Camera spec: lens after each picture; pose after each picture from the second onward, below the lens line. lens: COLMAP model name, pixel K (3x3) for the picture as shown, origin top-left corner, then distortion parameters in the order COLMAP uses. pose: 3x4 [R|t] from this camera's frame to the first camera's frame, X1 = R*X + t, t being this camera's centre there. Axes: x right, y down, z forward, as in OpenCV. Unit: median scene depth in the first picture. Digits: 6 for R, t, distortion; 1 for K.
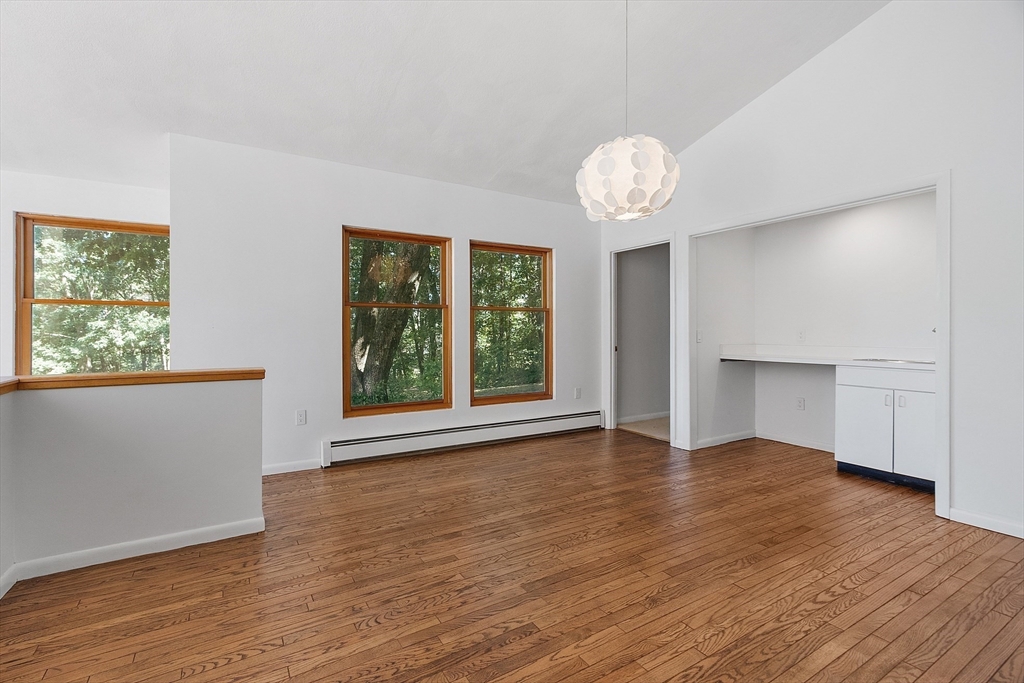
lens RADIAL K [[452.4, 0, 477.5], [0, 452.4, 344.1], [0, 0, 1]] dist [0.010077, -0.000026]
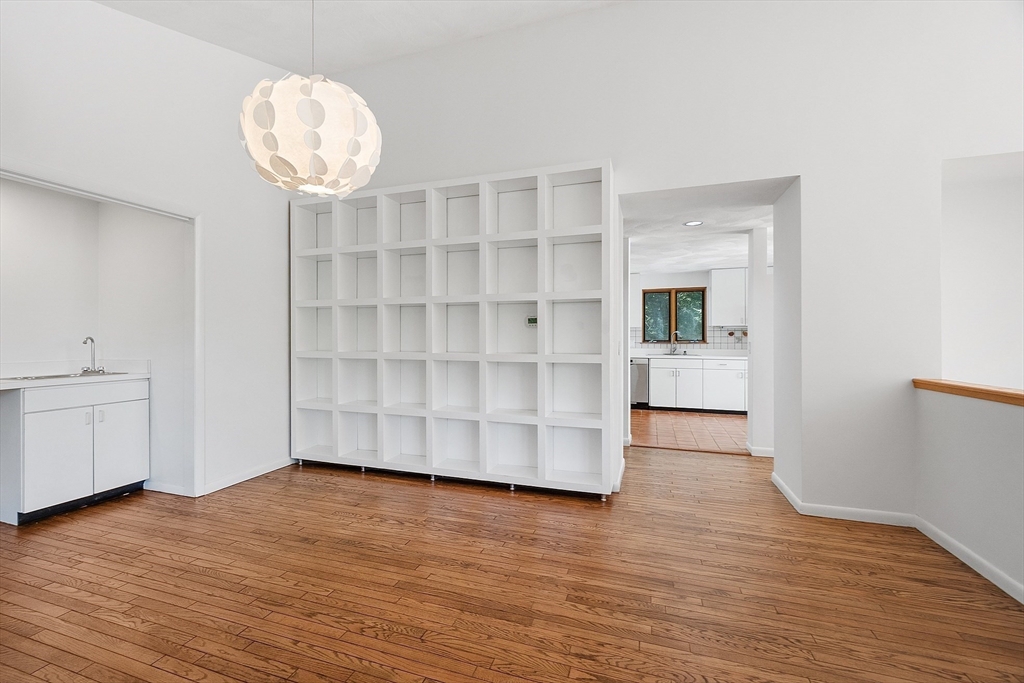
lens RADIAL K [[449.0, 0, 484.3], [0, 449.0, 341.6], [0, 0, 1]] dist [0.003865, 0.000248]
pose [[-0.651243, -0.003253, 0.758862, -0.526790], [0.022826, 0.999454, 0.023873, -0.059205], [-0.758526, 0.032869, -0.650814, 1.642376]]
